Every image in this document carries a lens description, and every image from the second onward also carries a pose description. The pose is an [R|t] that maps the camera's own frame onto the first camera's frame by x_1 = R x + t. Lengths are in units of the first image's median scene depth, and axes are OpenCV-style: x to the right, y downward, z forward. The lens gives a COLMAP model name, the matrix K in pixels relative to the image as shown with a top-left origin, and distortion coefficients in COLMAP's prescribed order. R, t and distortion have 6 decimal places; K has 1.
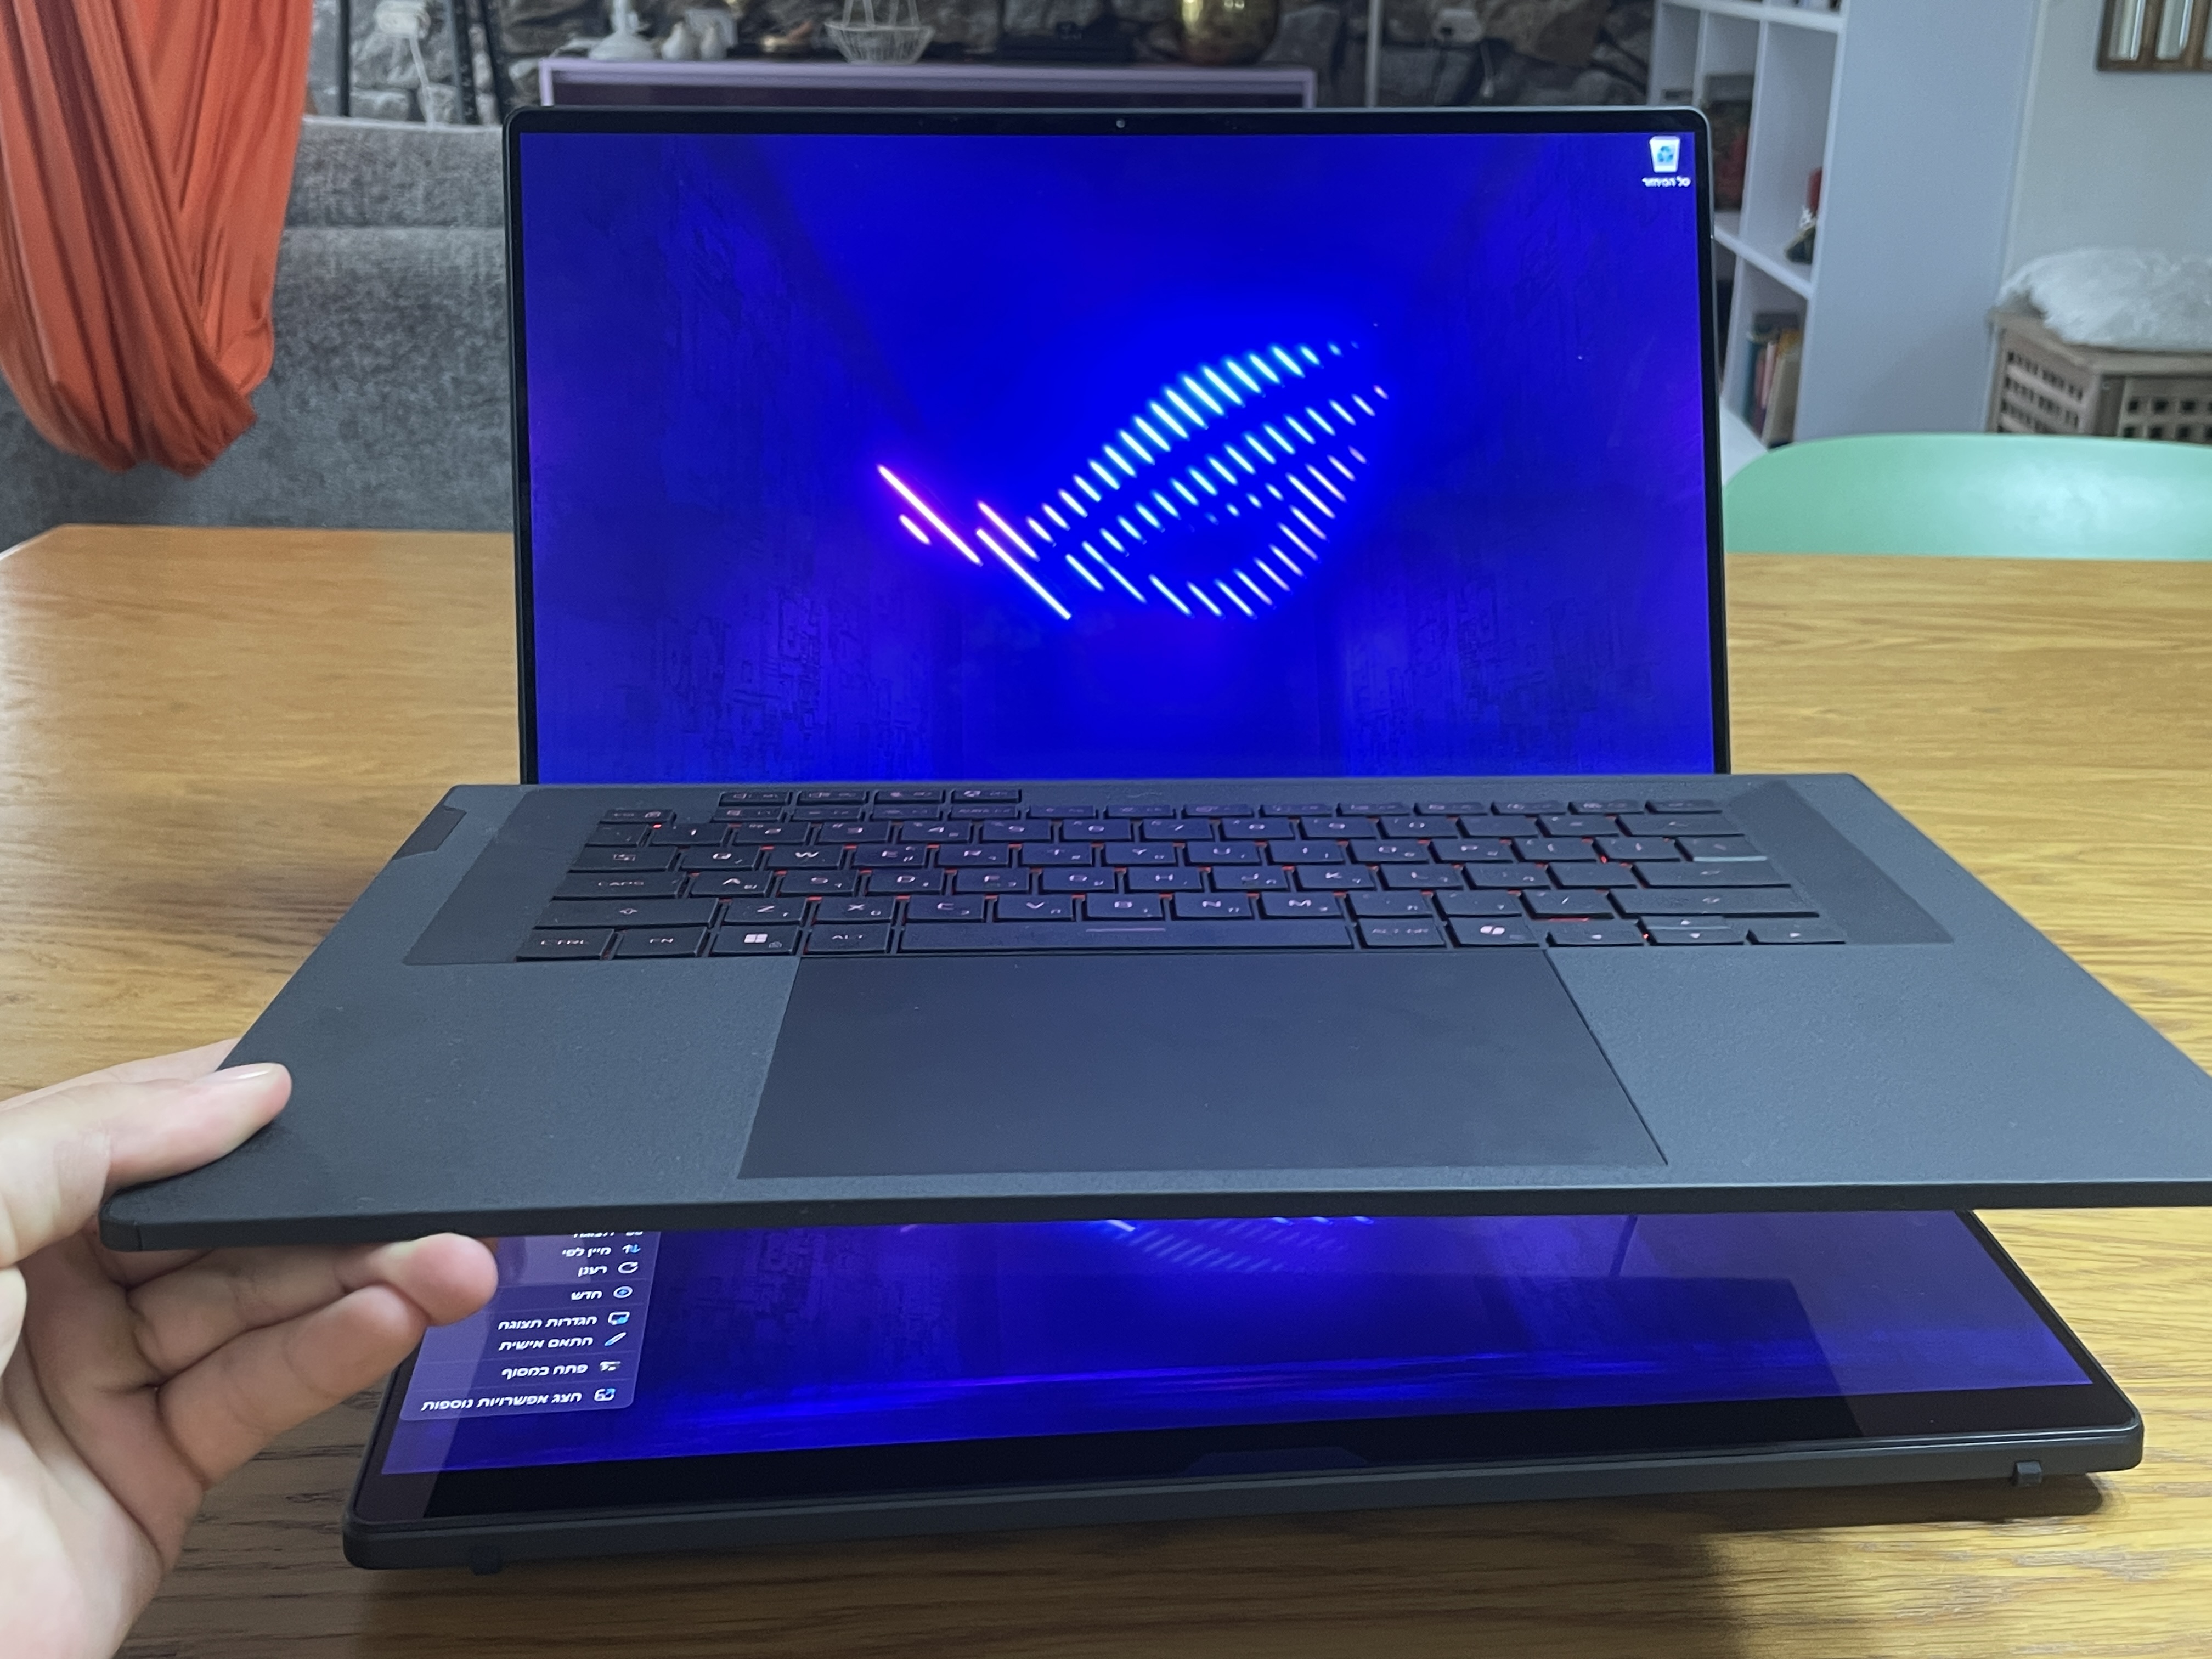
lens RADIAL K [[2335.7, 0, 1104.9], [0, 2335.7, 744.8], [0, 0, 1]] dist [0.055092, -0.020381]
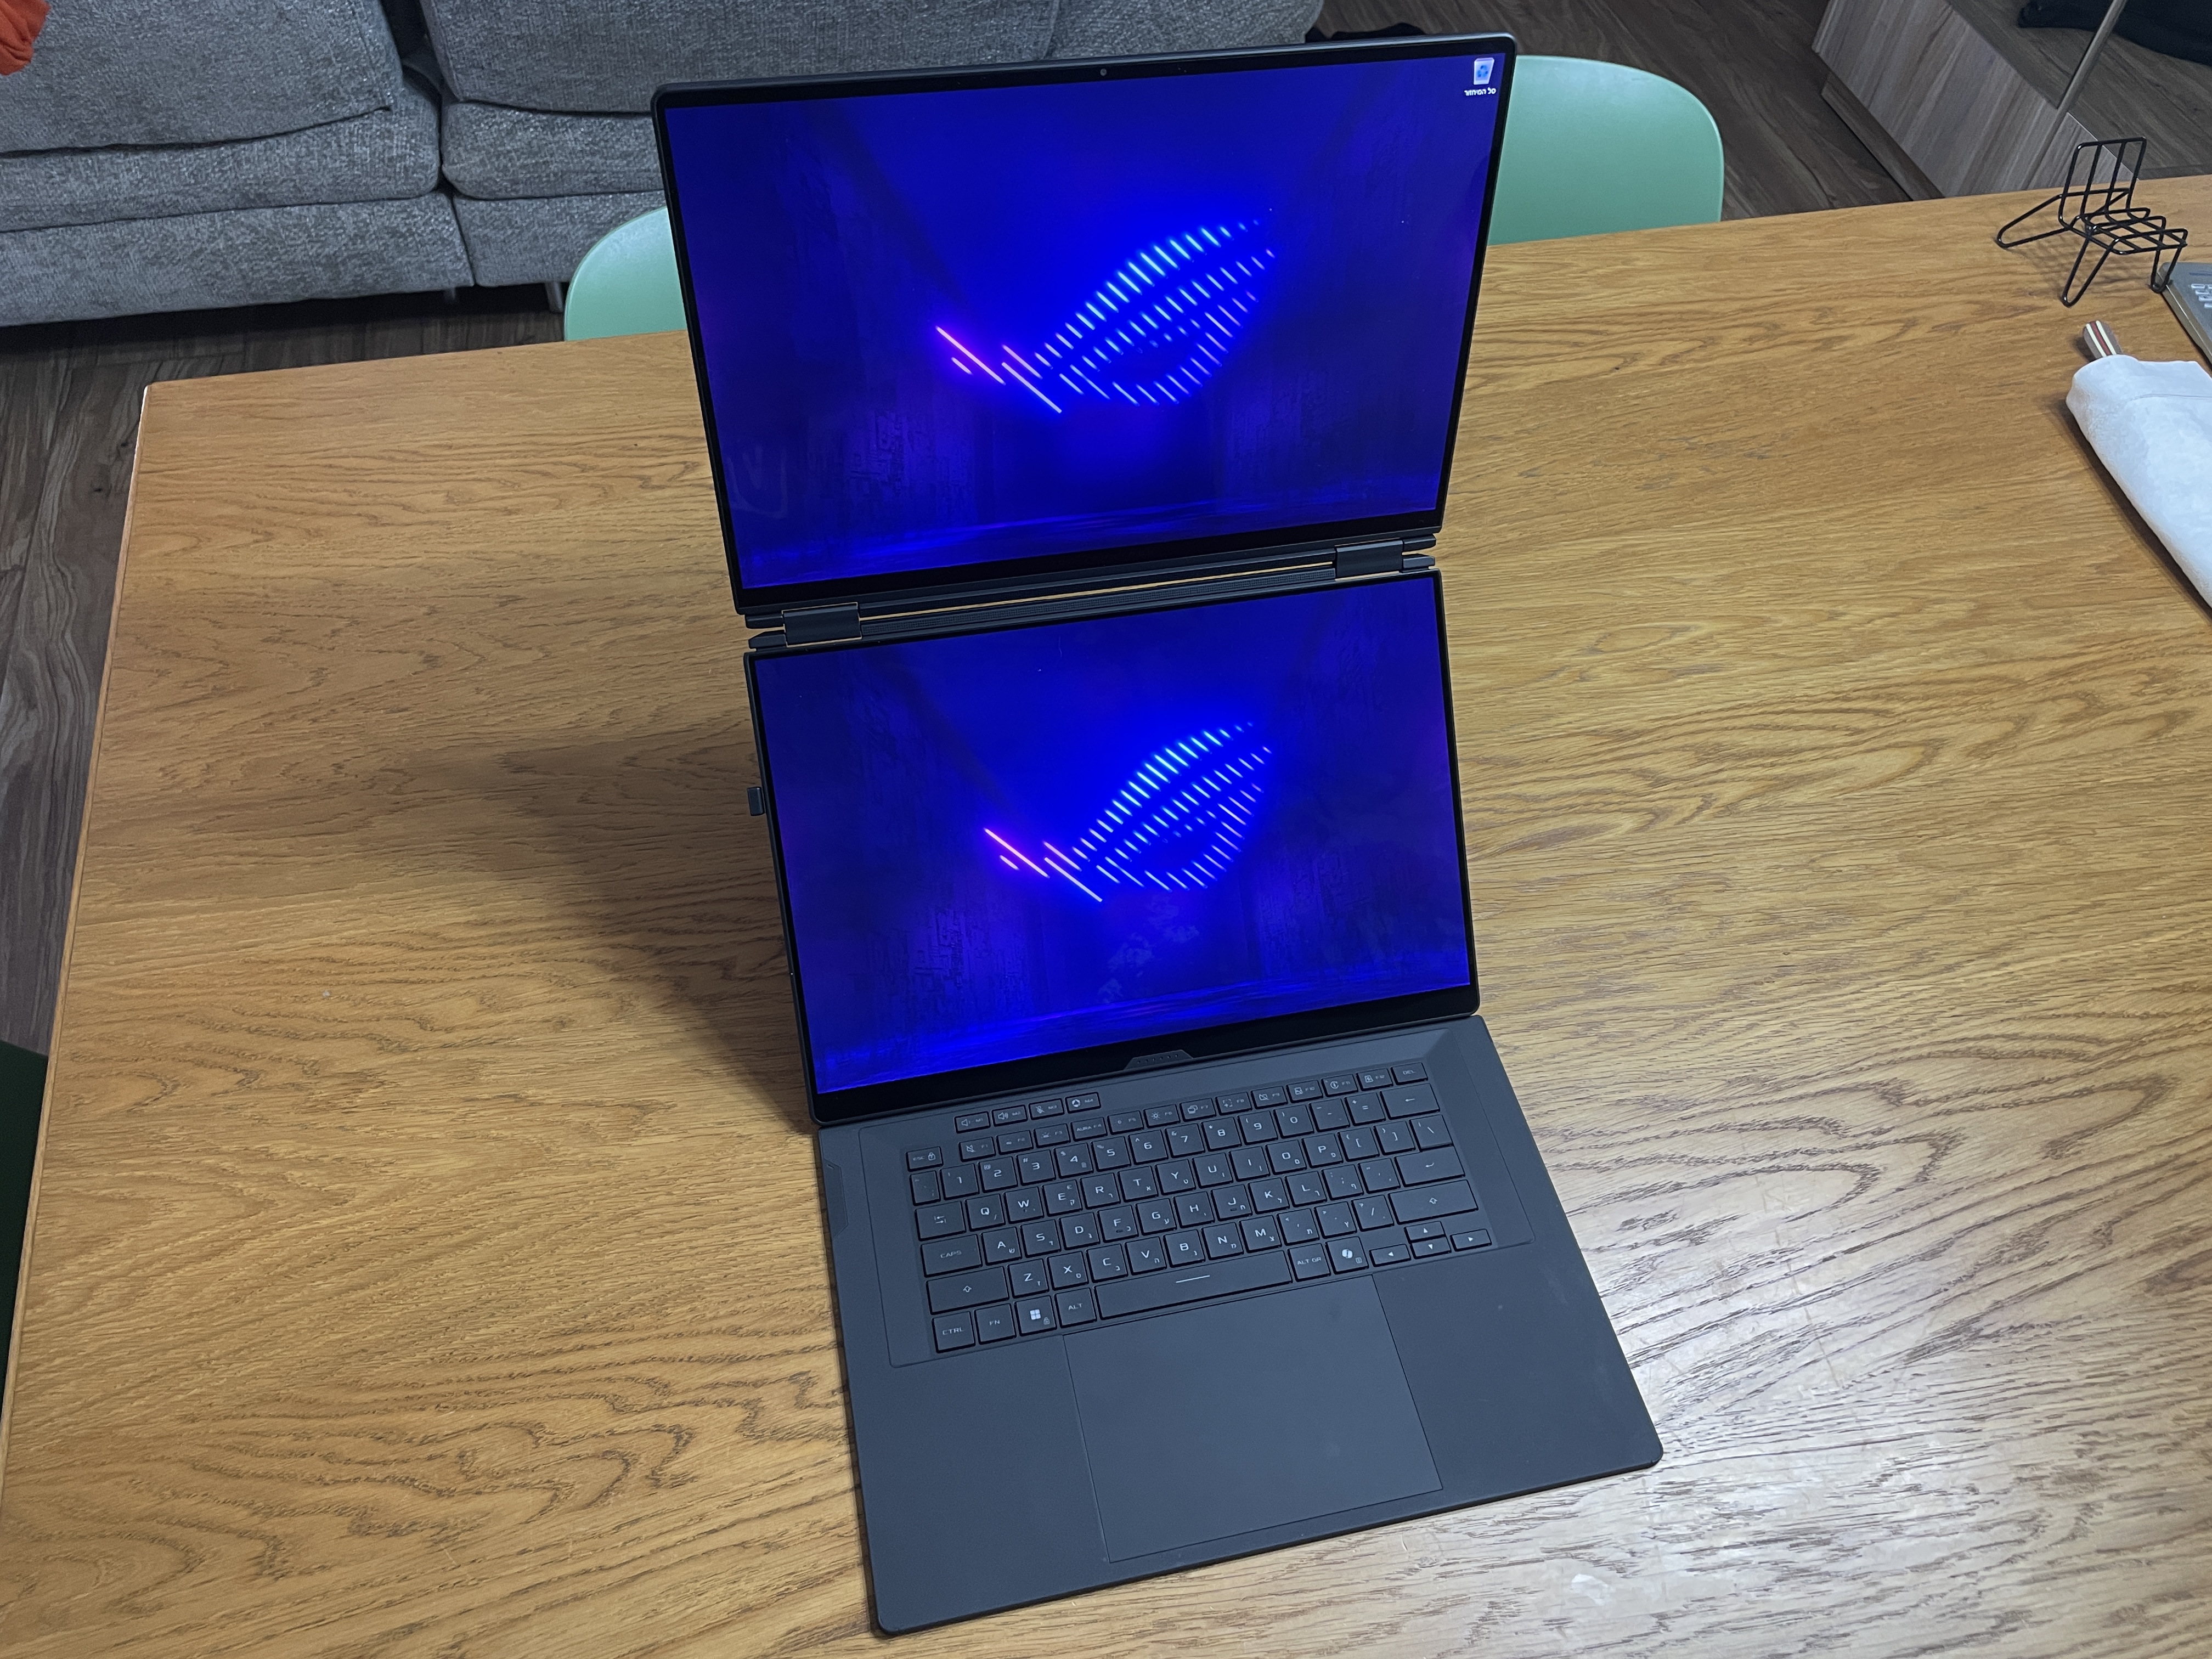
lens RADIAL K [[1649.1, 0, 1115.2], [0, 1649.1, 811.0], [0, 0, 1]] dist [0.080369, -0.101851]
pose [[0.960693, -0.175296, 0.215266, -0.201068], [0.031874, 0.839944, 0.541737, -0.445857], [-0.275775, -0.513581, 0.812516, -0.012425]]
